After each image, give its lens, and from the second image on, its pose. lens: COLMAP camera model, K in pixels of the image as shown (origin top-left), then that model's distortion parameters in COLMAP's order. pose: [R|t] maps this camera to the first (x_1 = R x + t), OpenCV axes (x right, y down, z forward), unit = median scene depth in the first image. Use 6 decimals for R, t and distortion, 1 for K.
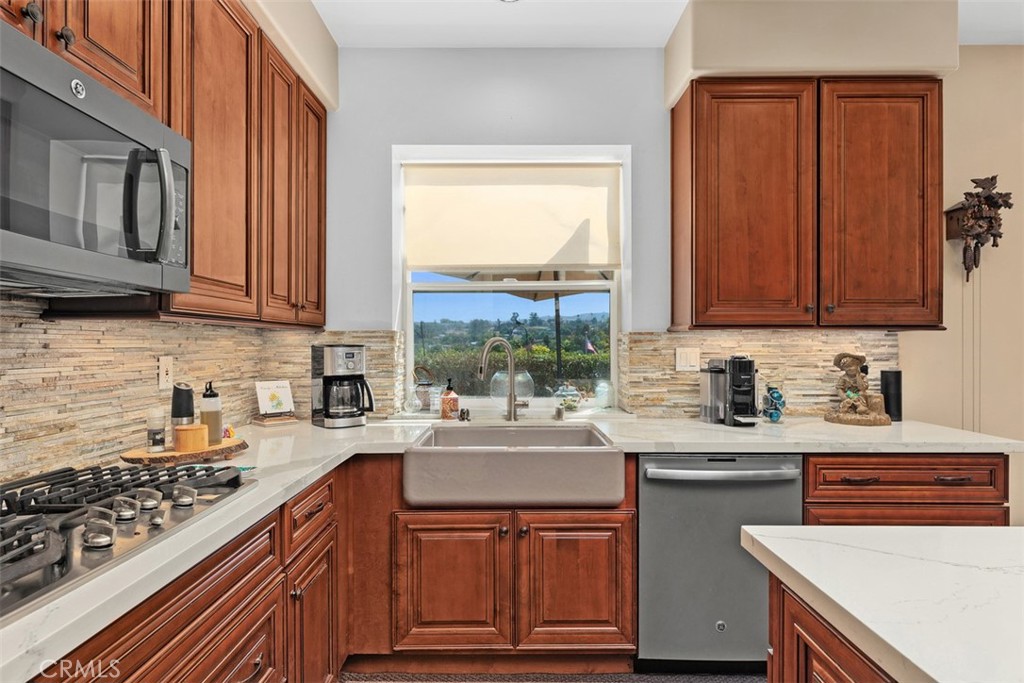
lens RADIAL K [[541.1, 0, 512.8], [0, 541.1, 343.2], [0, 0, 1]] dist [-0.007903, -0.000206]
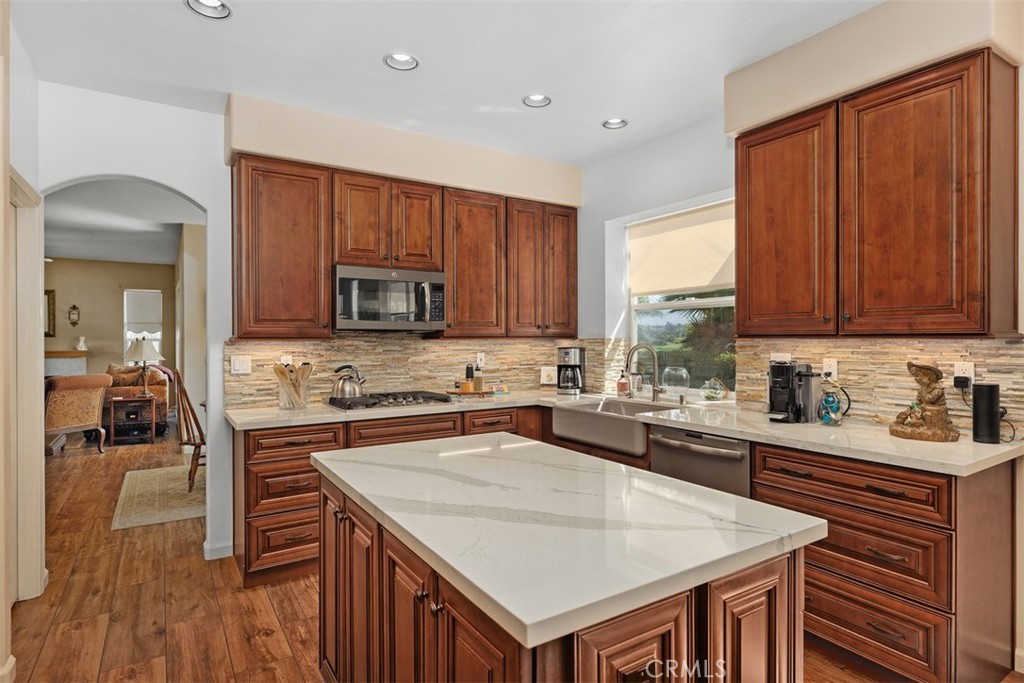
lens RADIAL K [[541.1, 0, 509.8], [0, 541.1, 336.0], [0, 0, 1]] dist [-0.007903, -0.000206]
pose [[0.546071, -0.005738, -0.837719, 1.097503], [0.005901, 0.999978, -0.003003, -0.030867], [0.837718, -0.003304, 0.546093, -0.116171]]
